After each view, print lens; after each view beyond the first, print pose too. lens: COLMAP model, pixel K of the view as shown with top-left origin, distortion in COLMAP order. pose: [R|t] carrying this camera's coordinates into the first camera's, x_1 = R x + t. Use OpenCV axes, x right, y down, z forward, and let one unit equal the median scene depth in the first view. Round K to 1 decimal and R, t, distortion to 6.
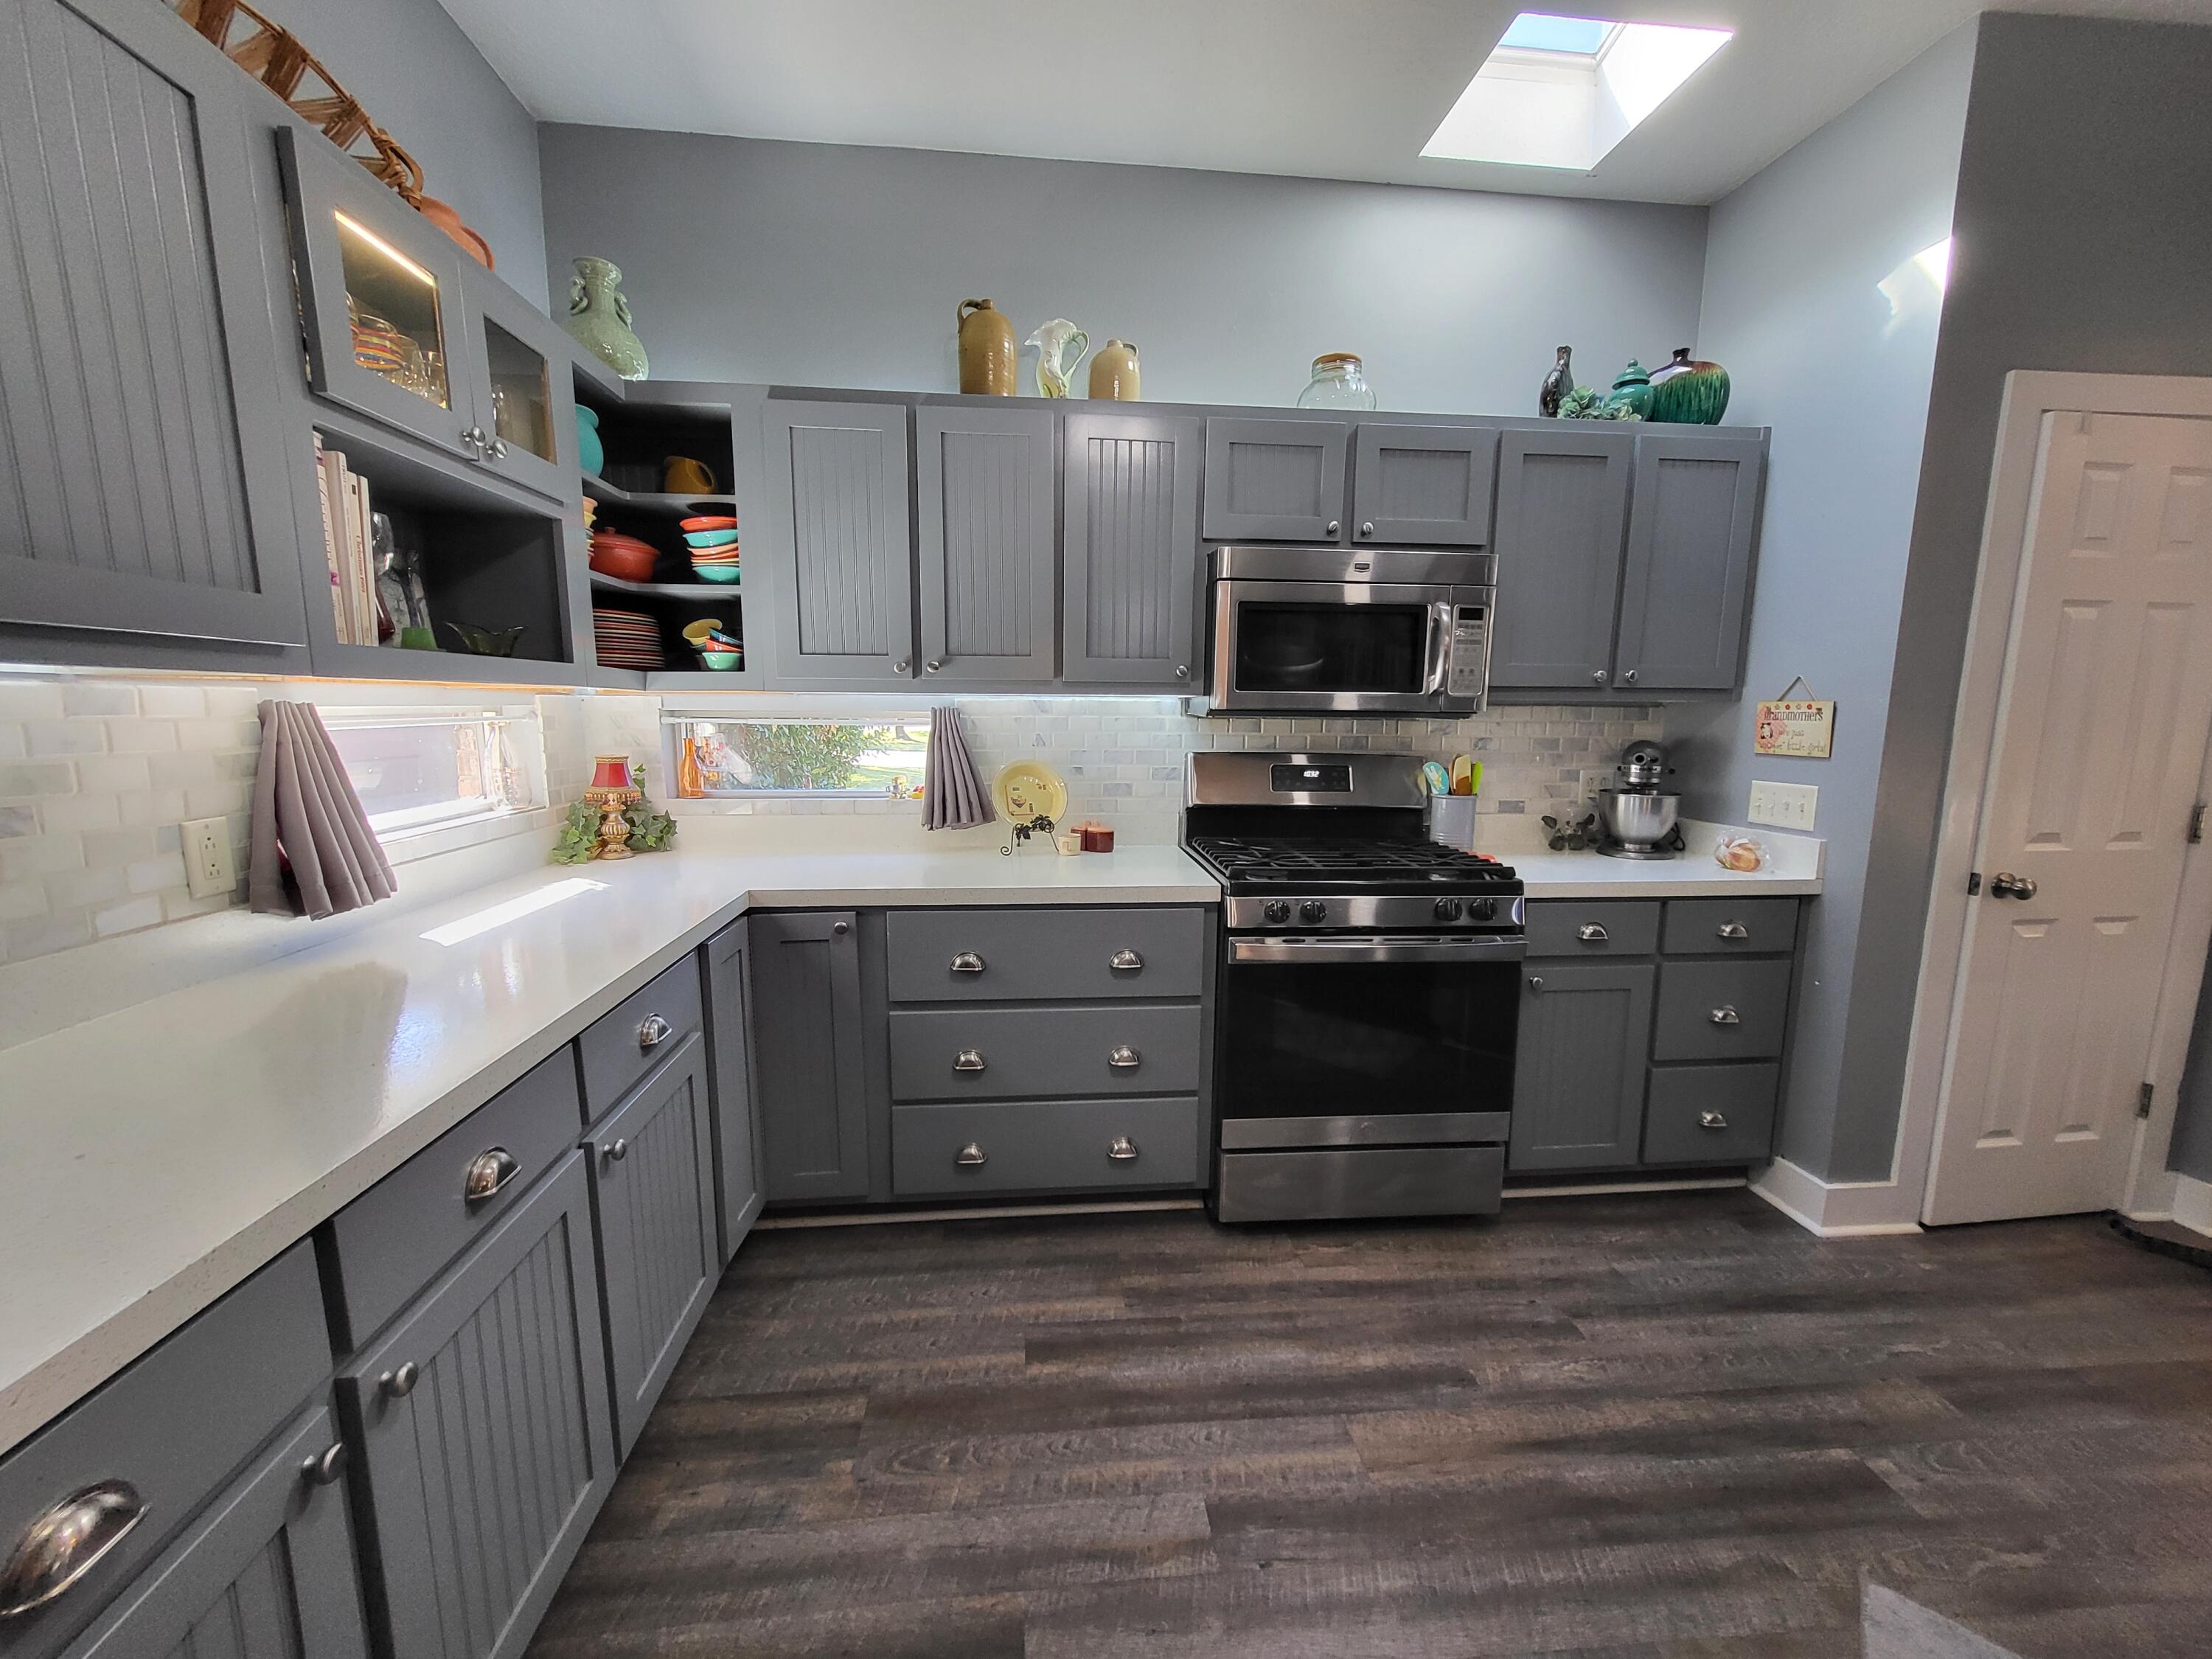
lens RADIAL K [[864.4, 0, 1102.9], [0, 864.4, 834.8], [0, 0, 1]] dist [0.002131, -0.000184]
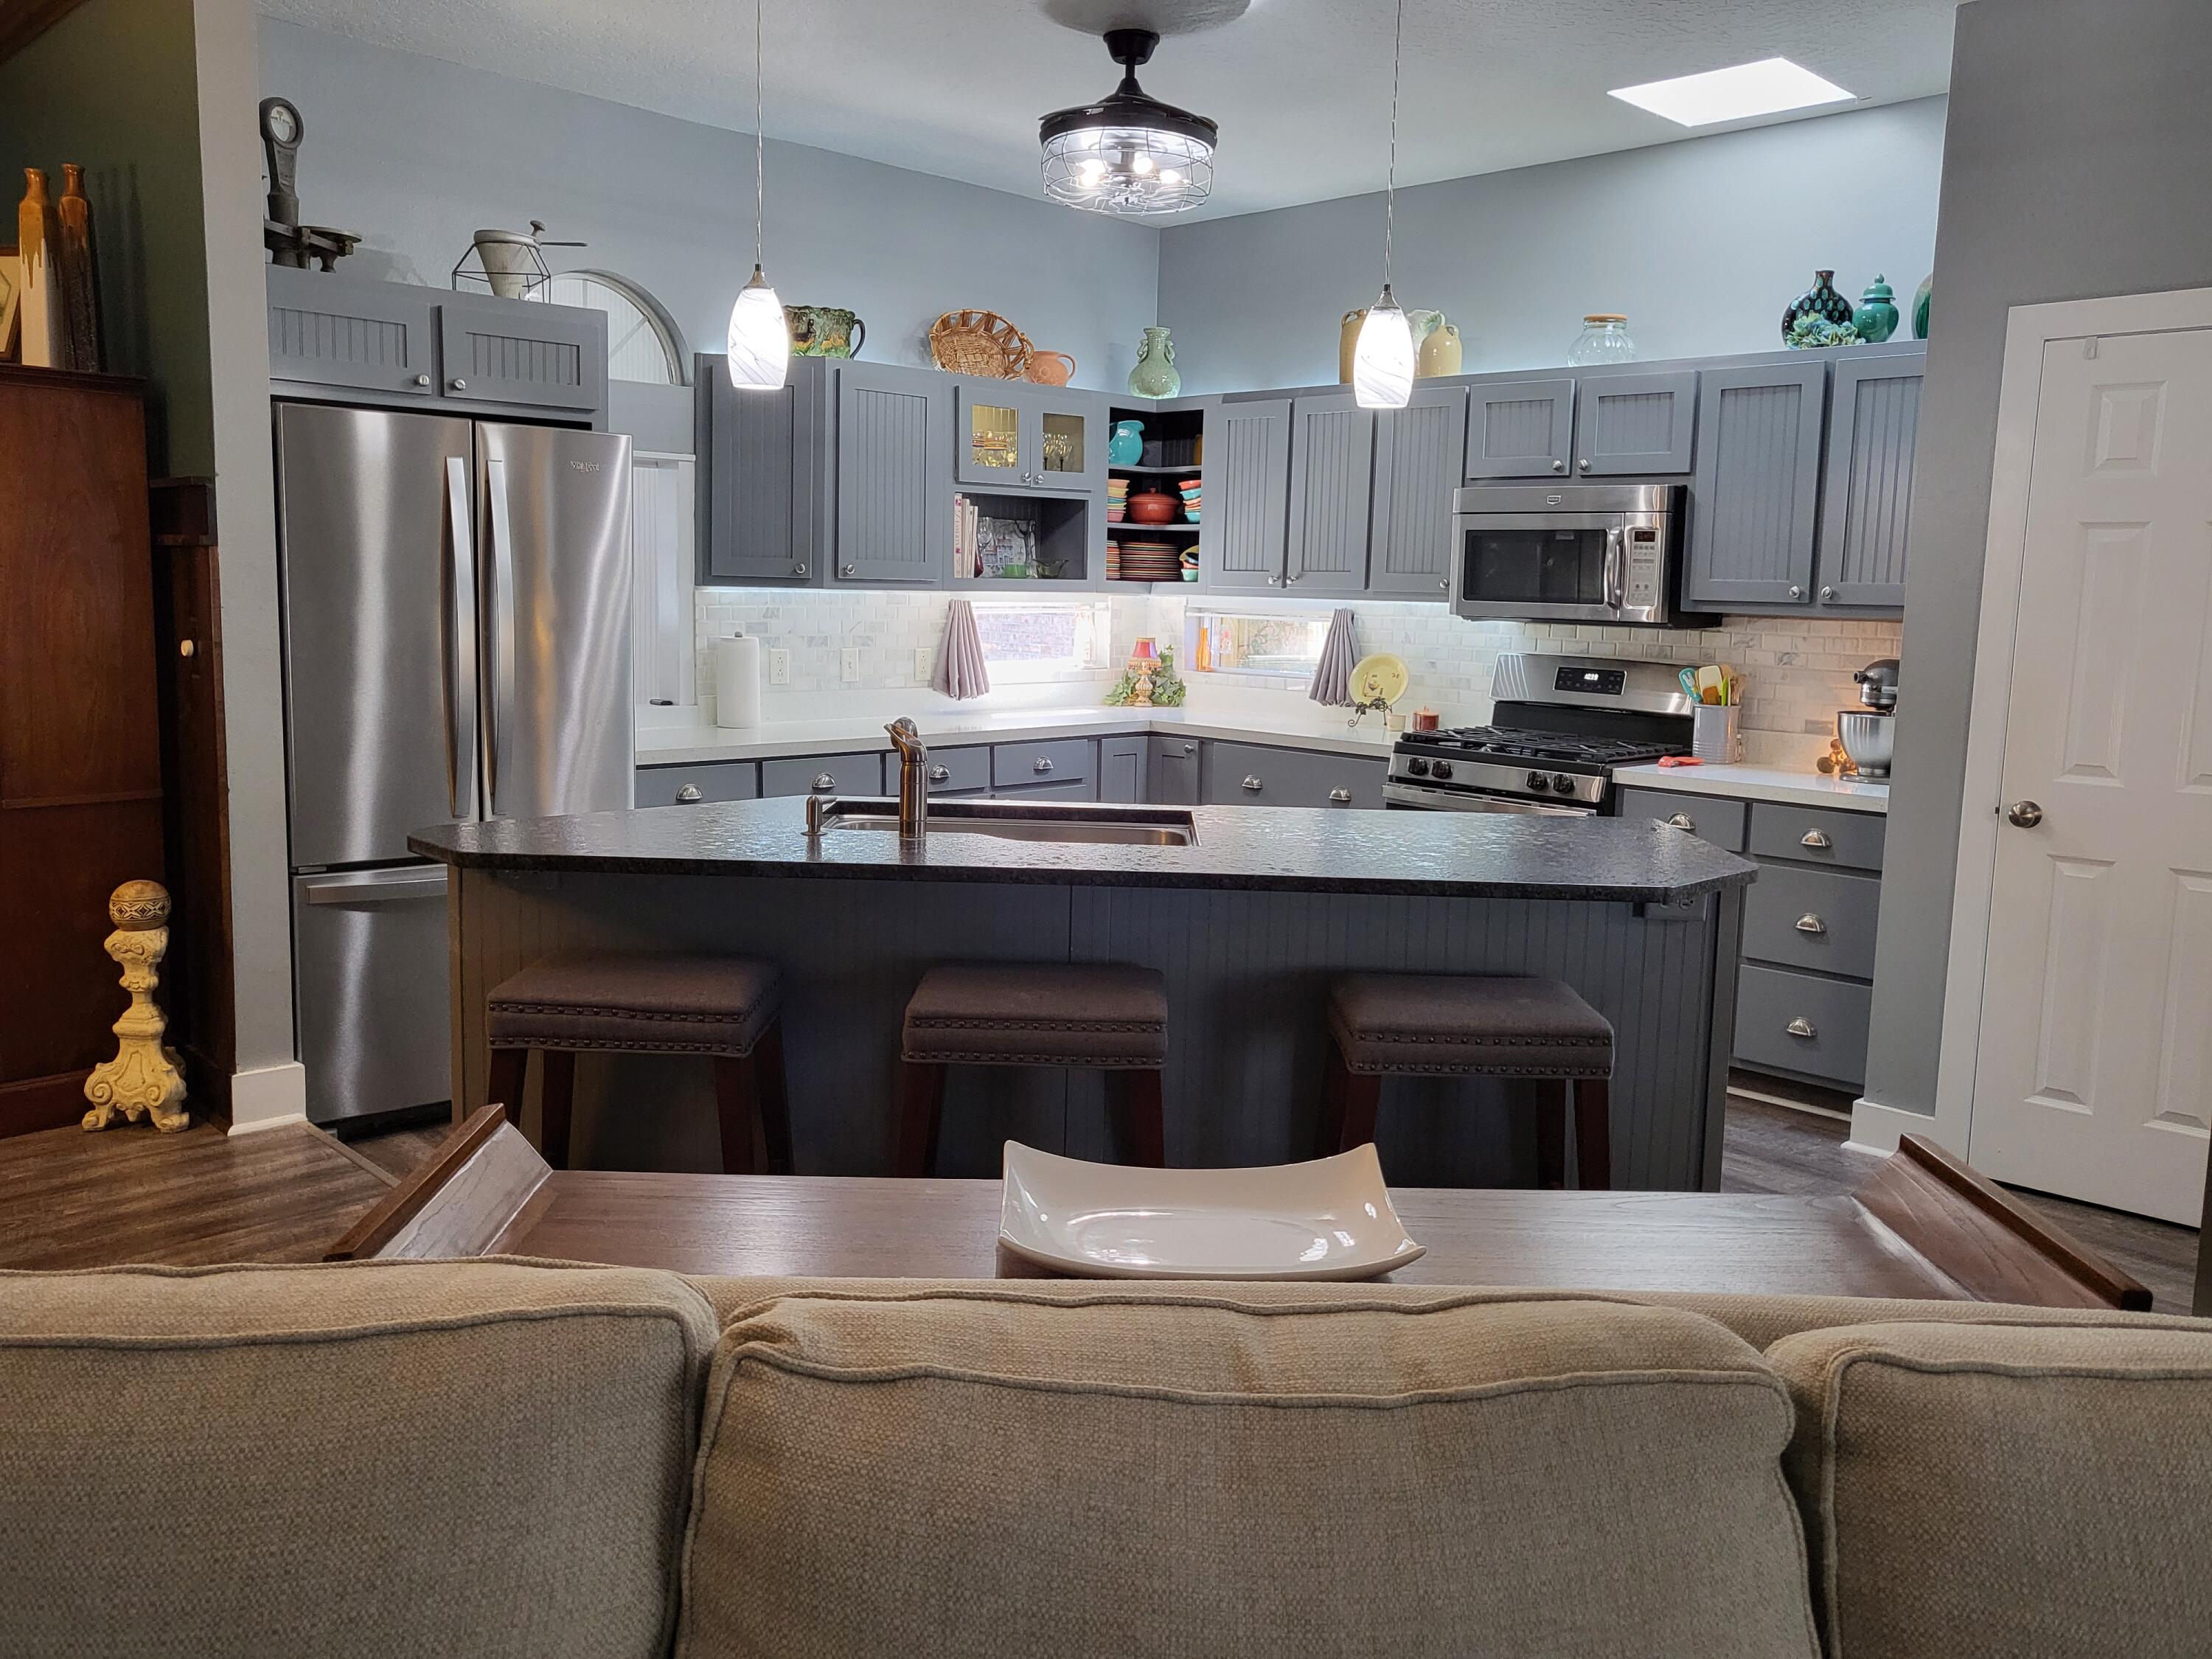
lens RADIAL K [[1716.9, 0, 1102.2], [0, 1716.9, 792.5], [0, 0, 1]] dist [-0.002993, -0.004381]
pose [[0.634801, 0.102598, -0.765834, 1.750303], [-0.129641, 0.991237, 0.025336, 0.113478], [0.761723, 0.083200, 0.642539, -0.971759]]
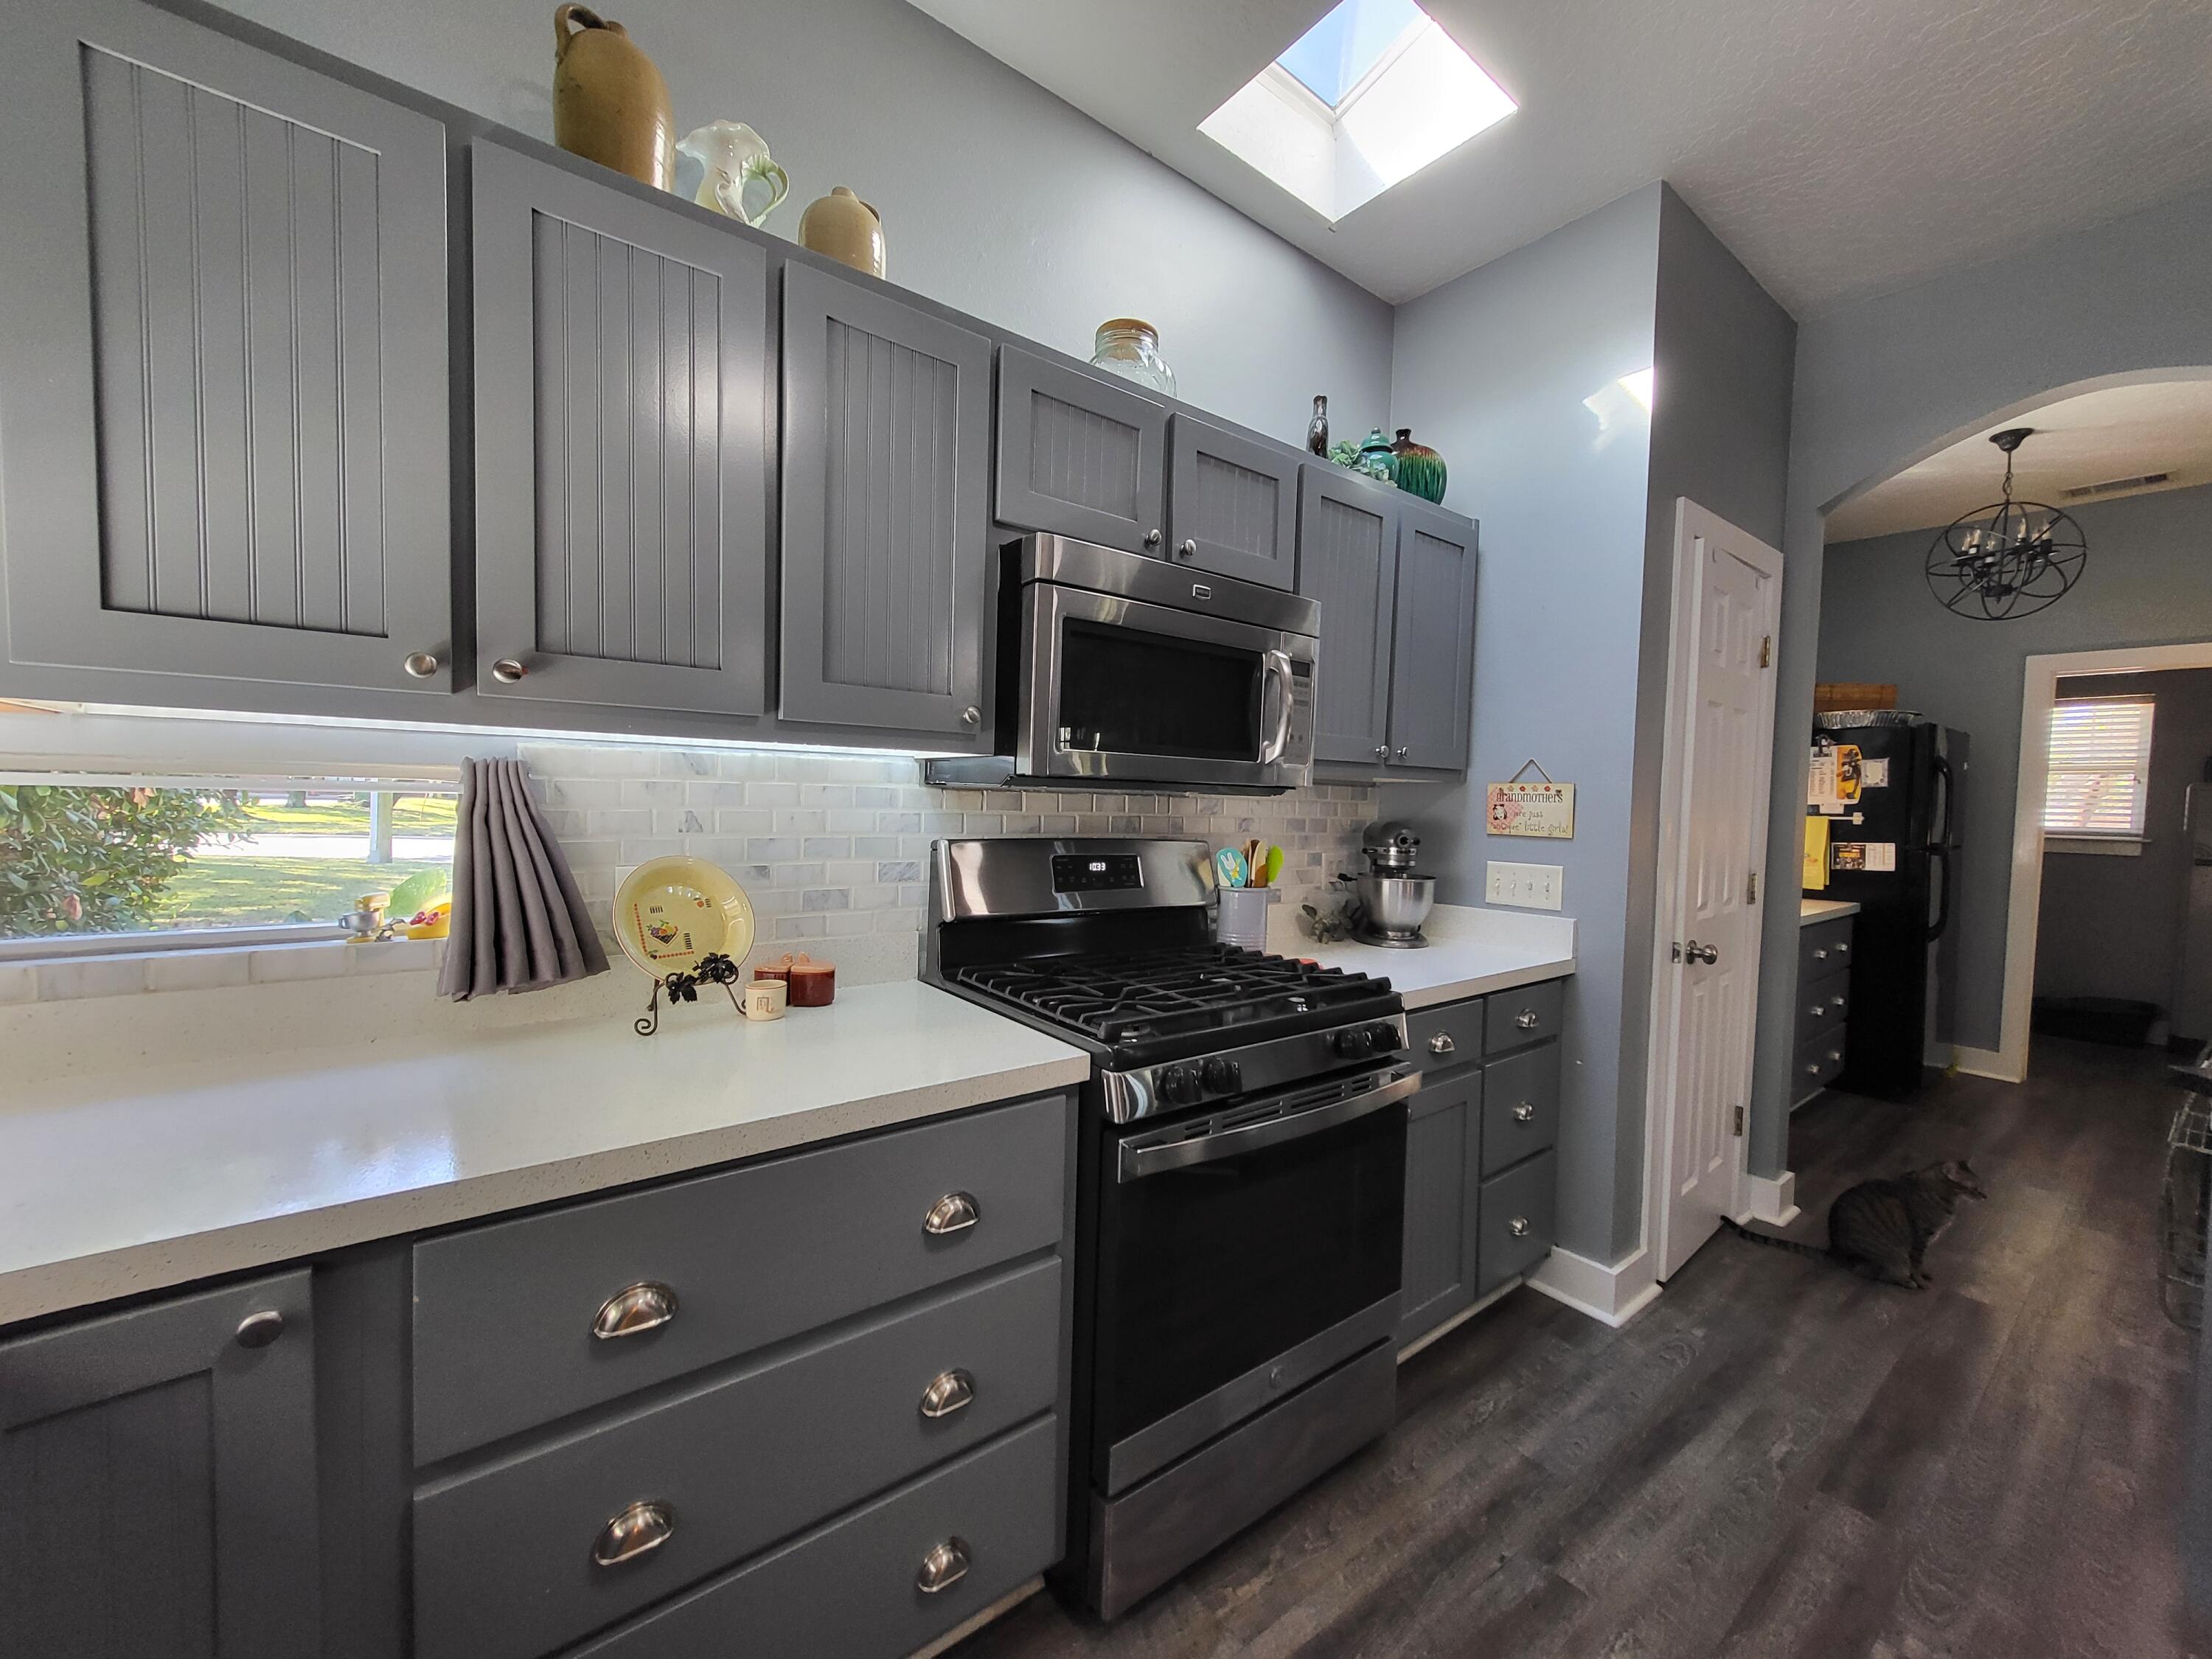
lens RADIAL K [[864.4, 0, 1104.0], [0, 864.4, 835.9], [0, 0, 1]] dist [0.002131, -0.000184]
pose [[0.846876, -0.010005, 0.531696, -0.171580], [0.056824, 0.995801, -0.071770, -0.049500], [-0.528745, 0.090993, 0.843889, 0.424843]]
